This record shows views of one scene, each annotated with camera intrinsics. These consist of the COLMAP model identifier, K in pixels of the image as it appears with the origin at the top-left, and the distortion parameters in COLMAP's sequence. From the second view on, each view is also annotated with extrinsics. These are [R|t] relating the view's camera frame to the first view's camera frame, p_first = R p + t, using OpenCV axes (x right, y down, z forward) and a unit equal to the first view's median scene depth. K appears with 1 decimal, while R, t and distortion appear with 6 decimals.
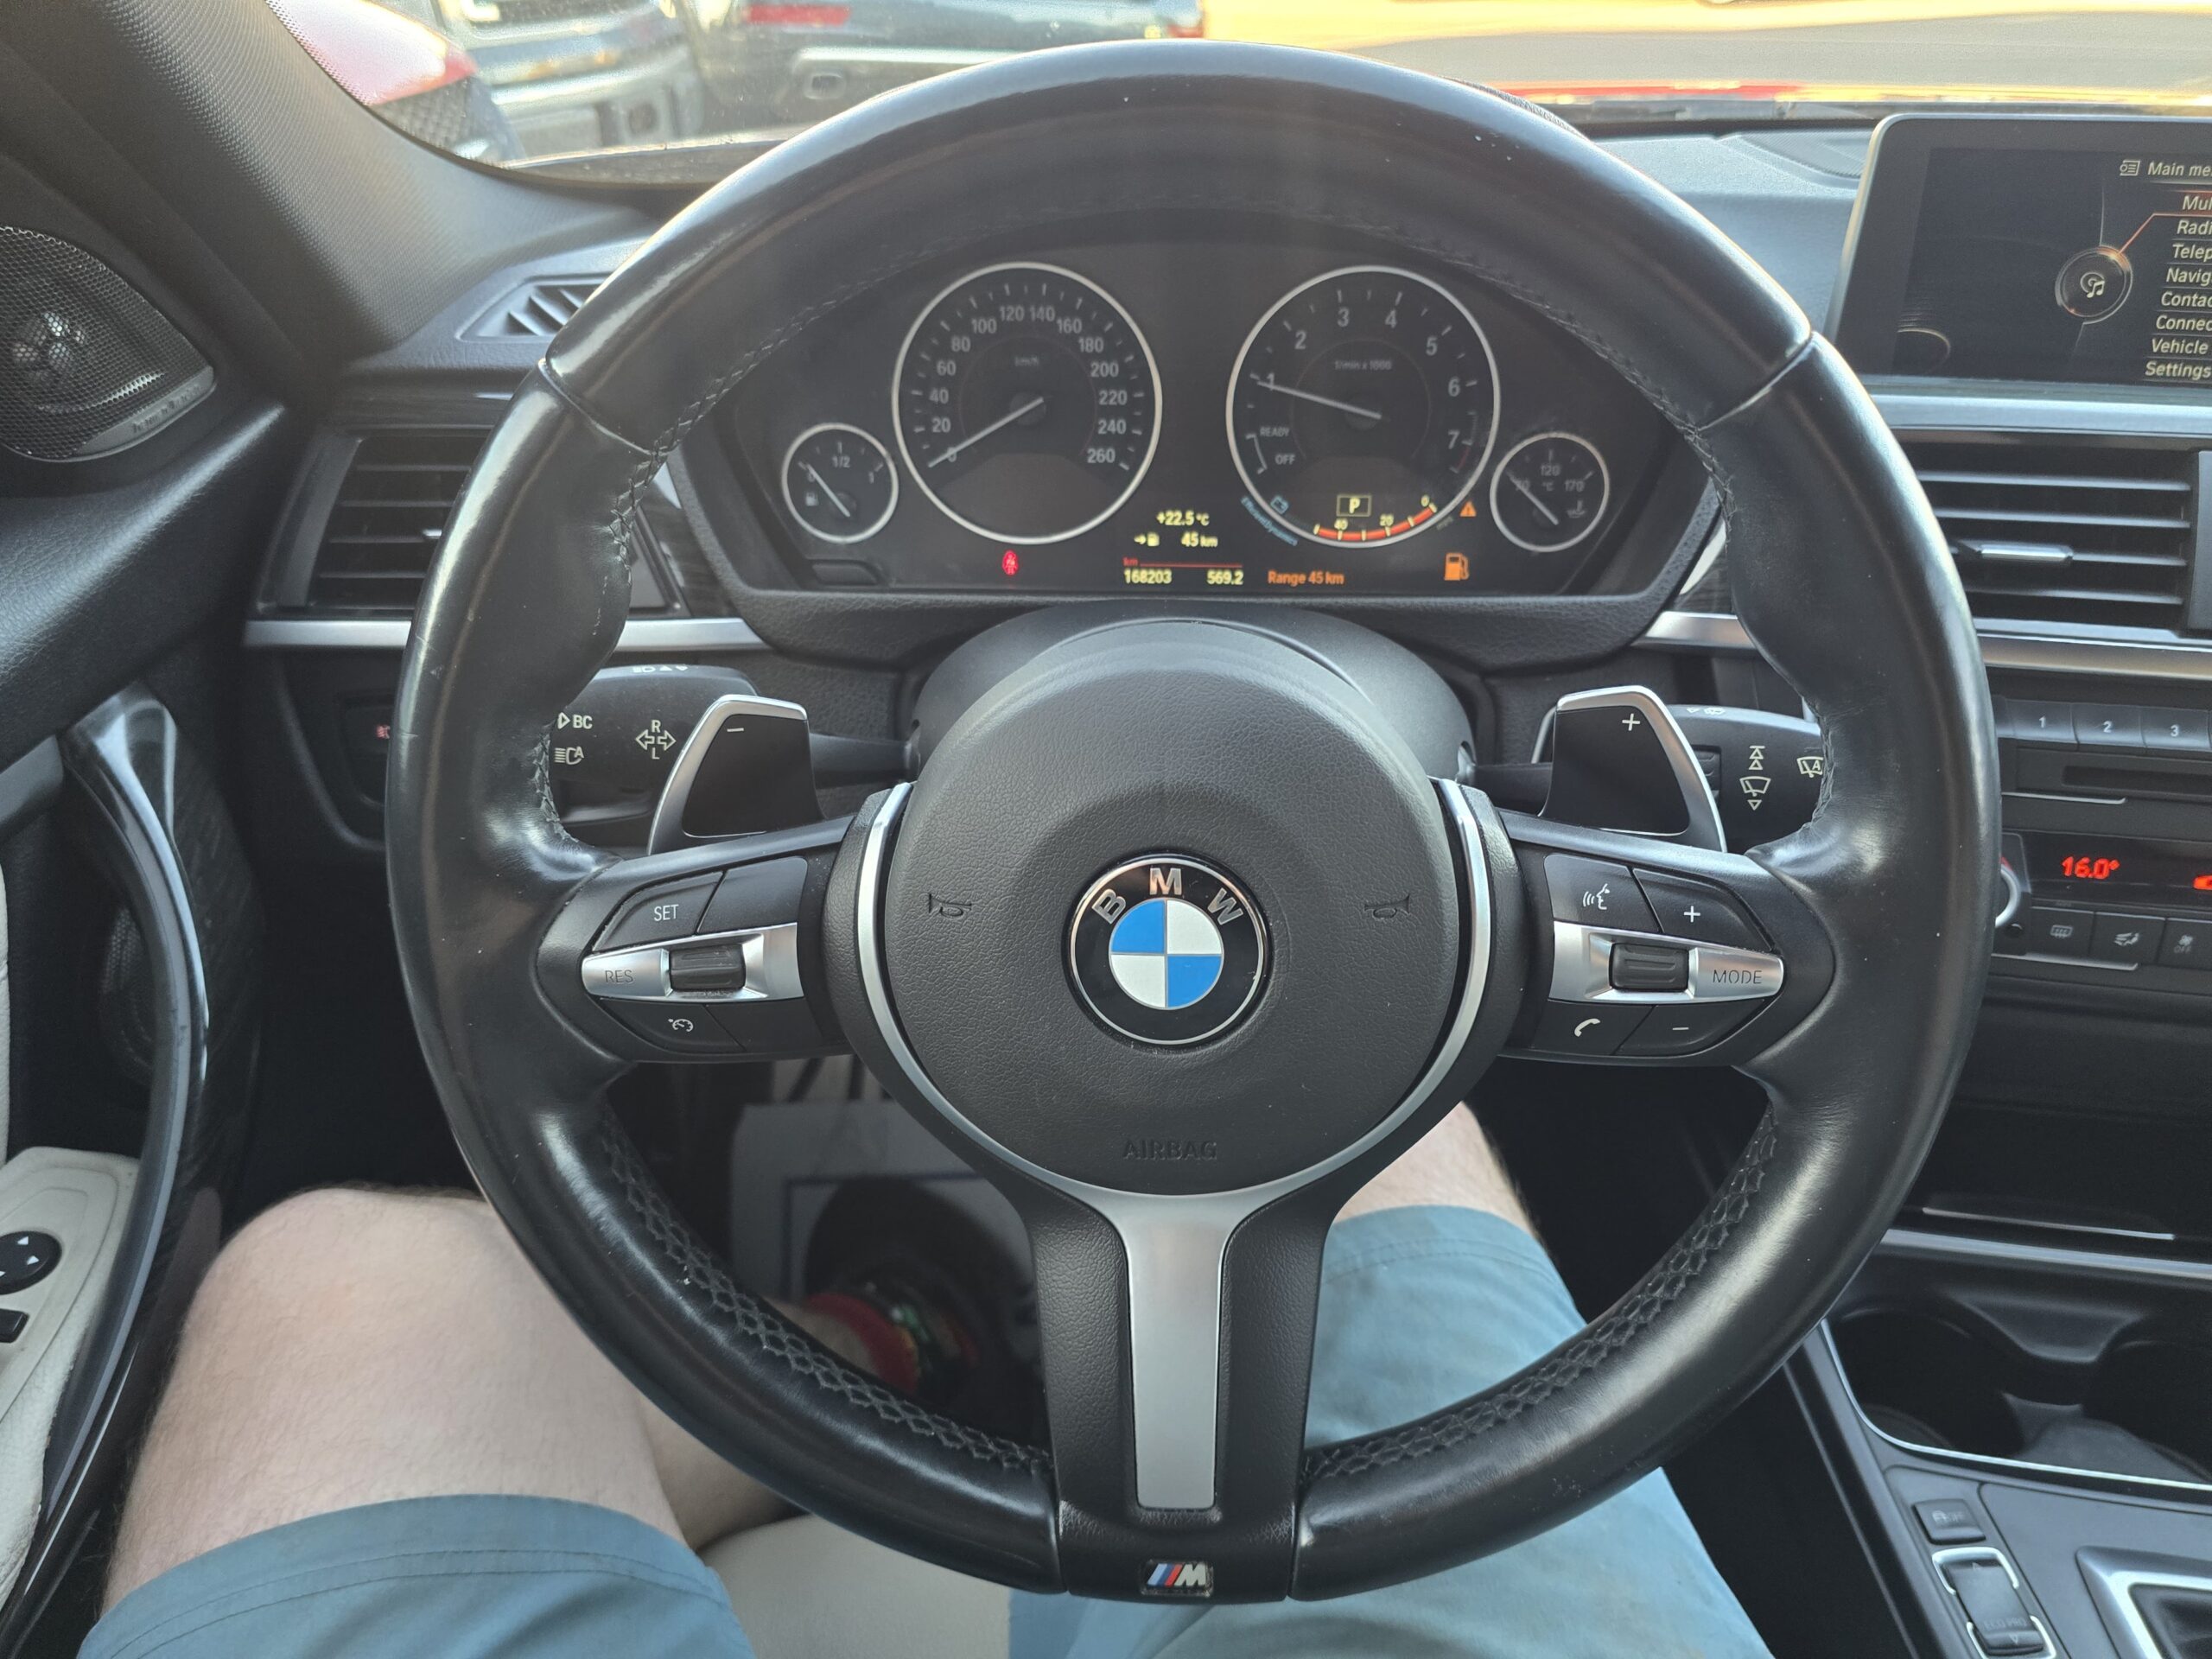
lens RADIAL K [[1517.1, 0, 1119.1], [0, 1517.1, 847.4], [0, 0, 1]] dist [0.044824, -0.042984]
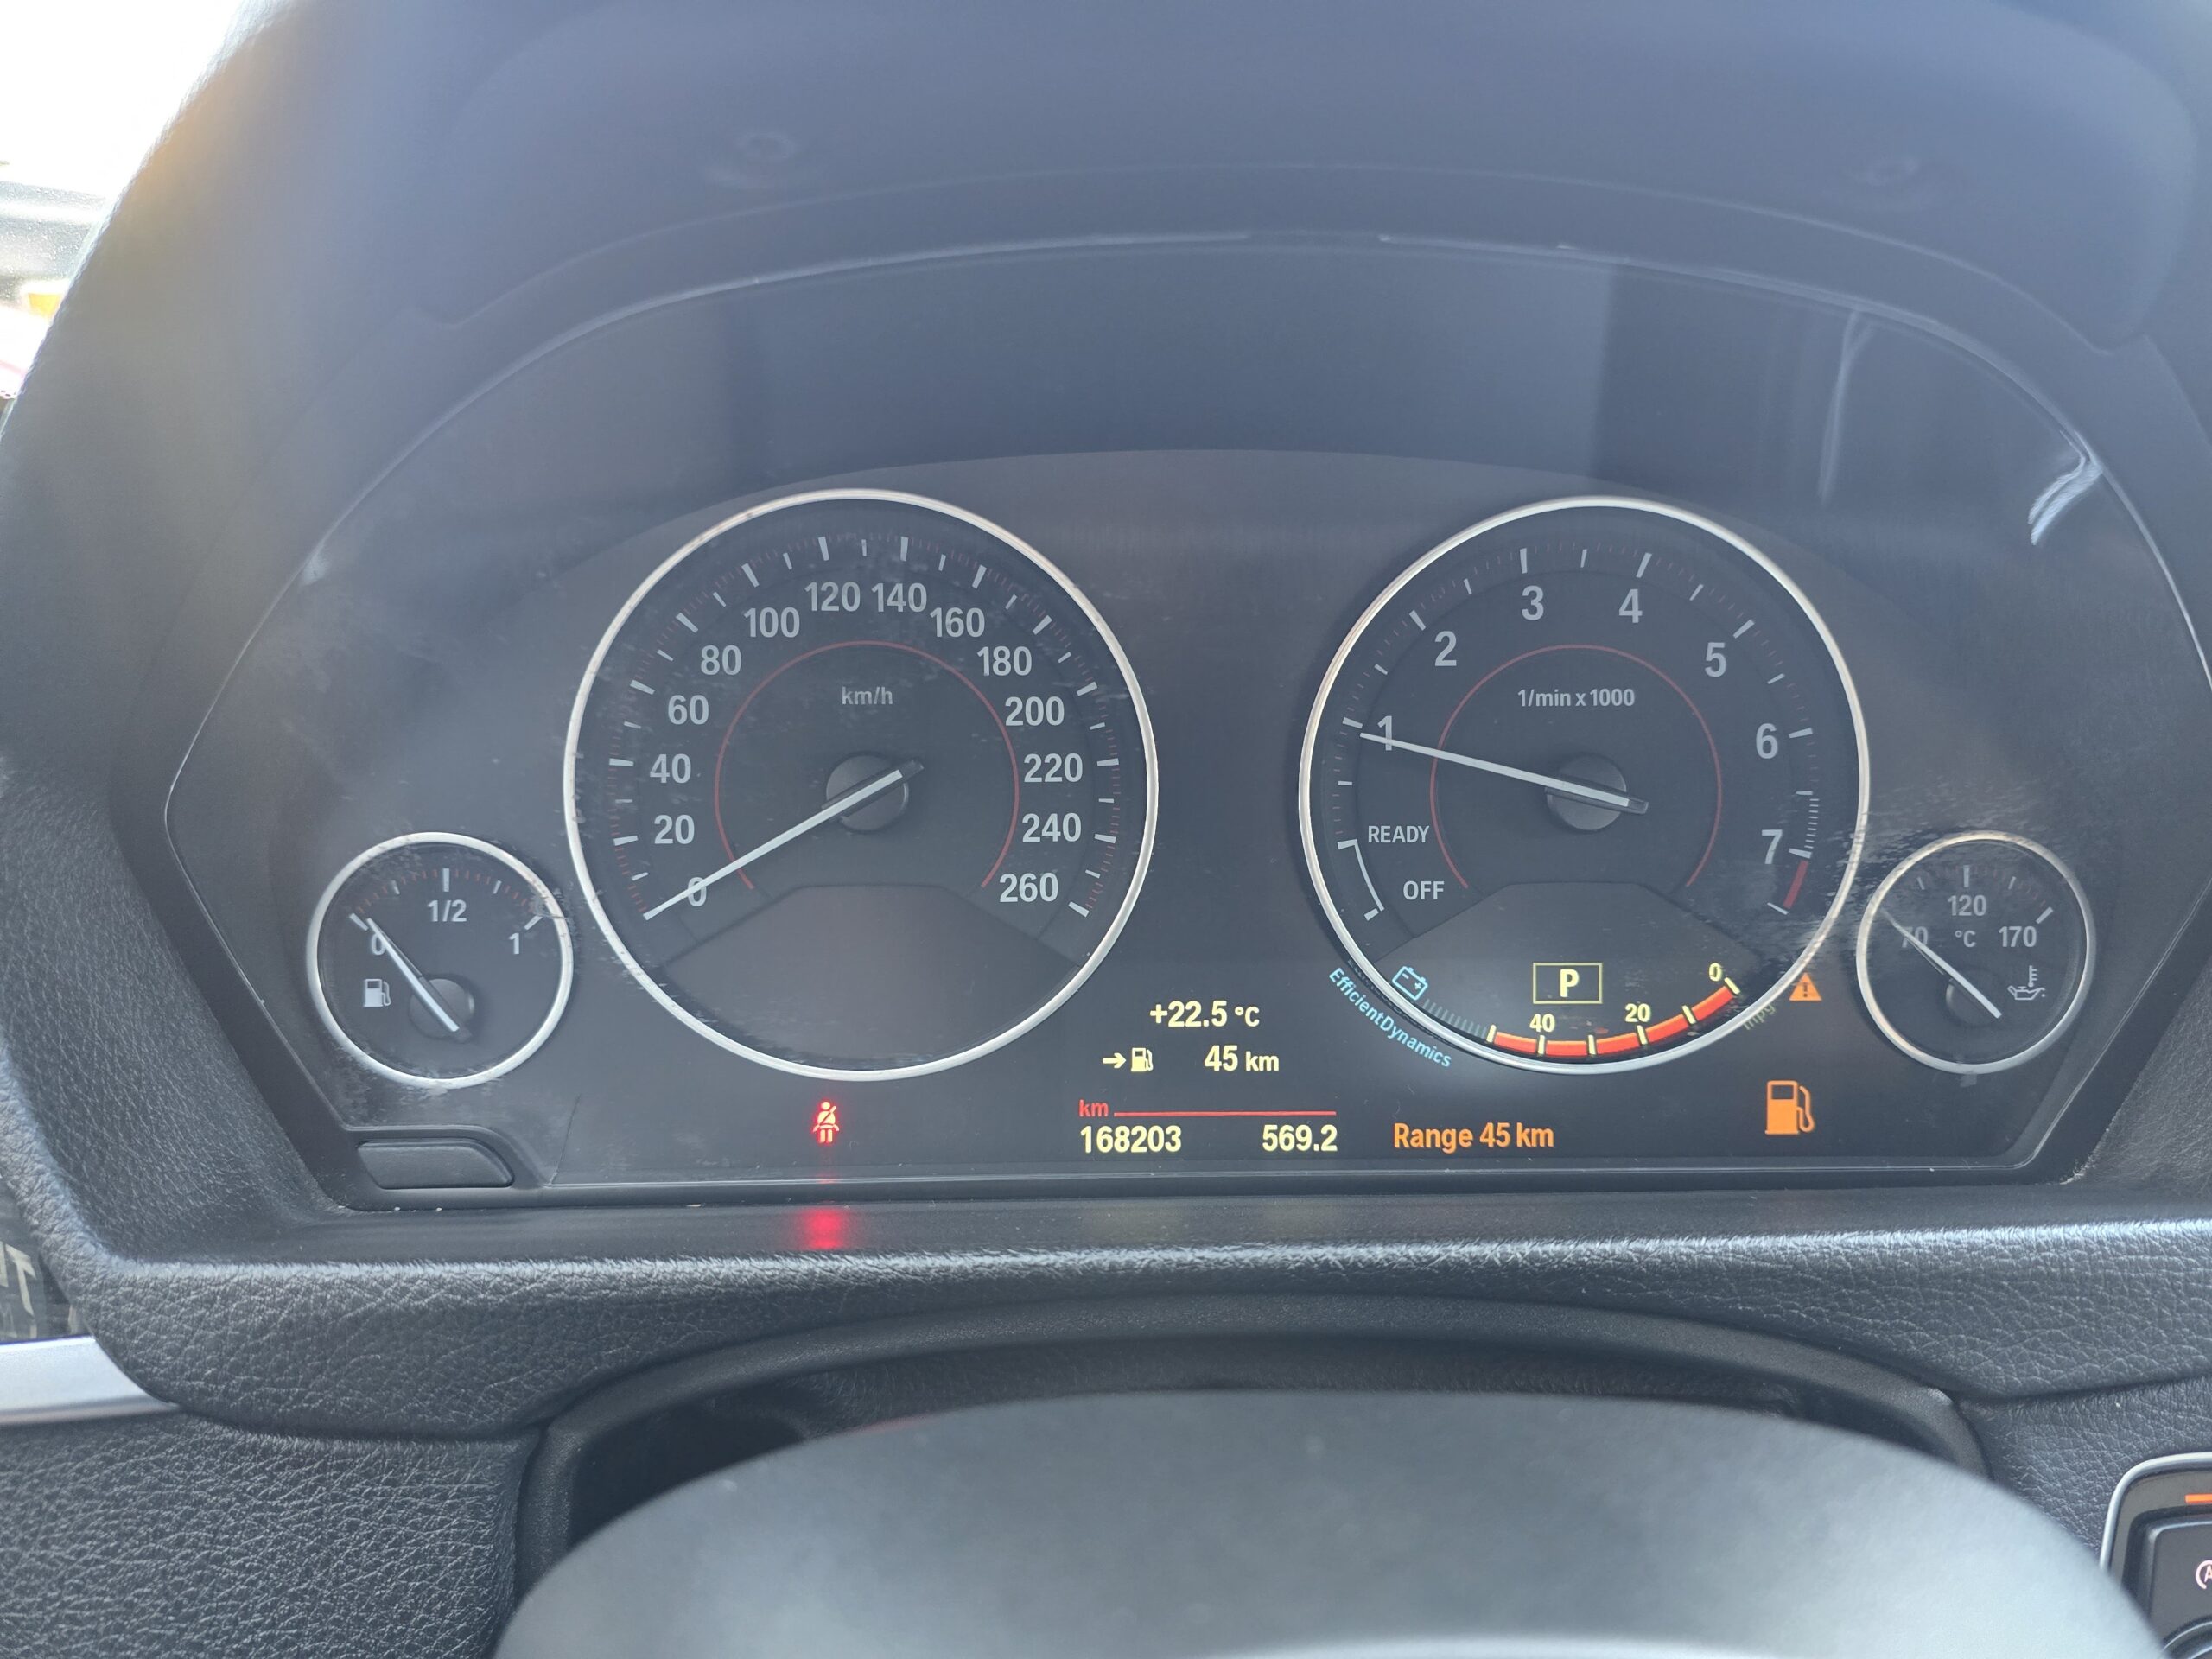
lens RADIAL K [[1517.1, 0, 1102.6], [0, 1517.1, 822.9], [0, 0, 1]] dist [0.044824, -0.042984]
pose [[0.997936, -0.012567, 0.062971, -0.018042], [0.027969, 0.967817, -0.250097, -0.159767], [-0.057801, 0.251342, 0.966171, 0.544384]]
